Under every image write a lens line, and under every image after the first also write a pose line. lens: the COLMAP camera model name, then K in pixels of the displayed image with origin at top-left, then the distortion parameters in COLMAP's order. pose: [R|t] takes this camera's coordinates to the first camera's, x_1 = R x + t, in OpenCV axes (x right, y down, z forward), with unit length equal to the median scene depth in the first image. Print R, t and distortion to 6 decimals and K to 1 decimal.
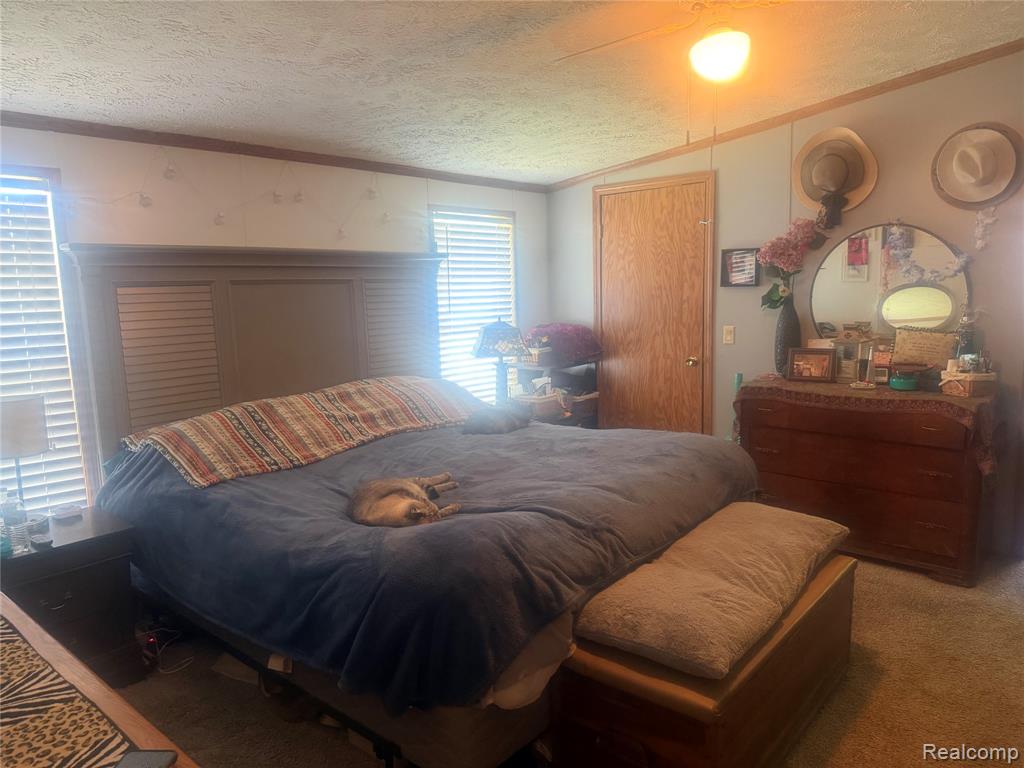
lens RADIAL K [[721.5, 0, 511.3], [0, 721.5, 382.6], [0, 0, 1]] dist [0.045730, -0.059795]
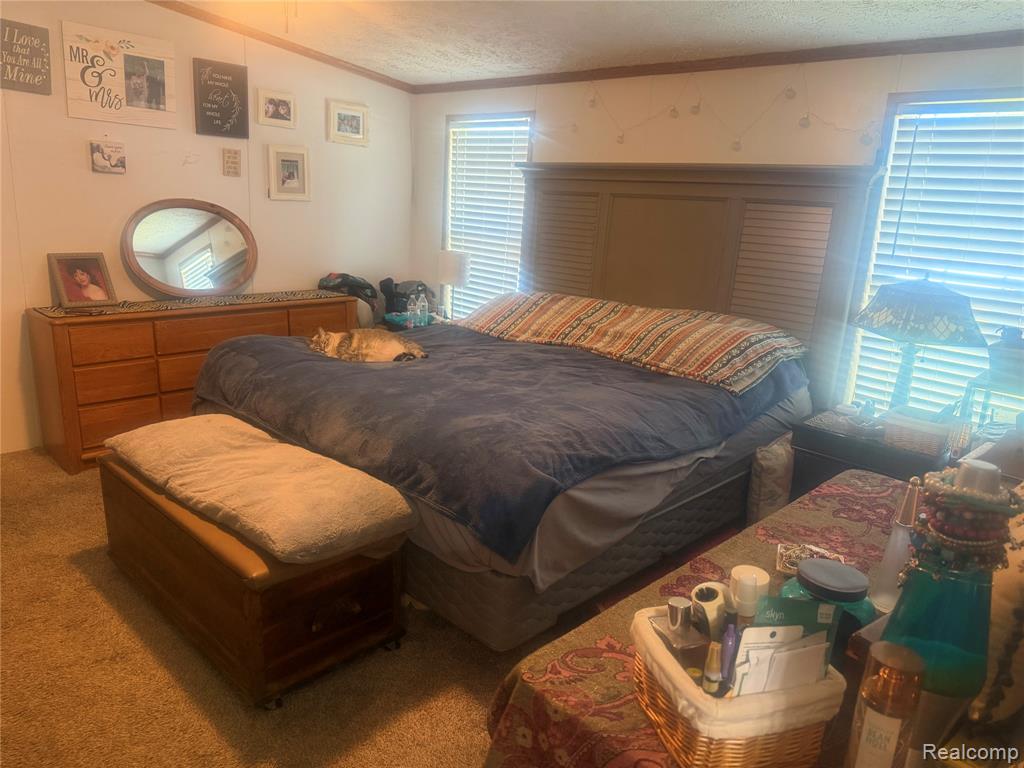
lens RADIAL K [[721.5, 0, 511.2], [0, 721.5, 387.6], [0, 0, 1]] dist [0.045730, -0.059795]
pose [[-0.054720, 0.273722, -0.960251, 0.770221], [-0.191785, 0.940904, 0.279137, -0.130427], [0.979910, 0.199437, 0.001009, 0.842867]]
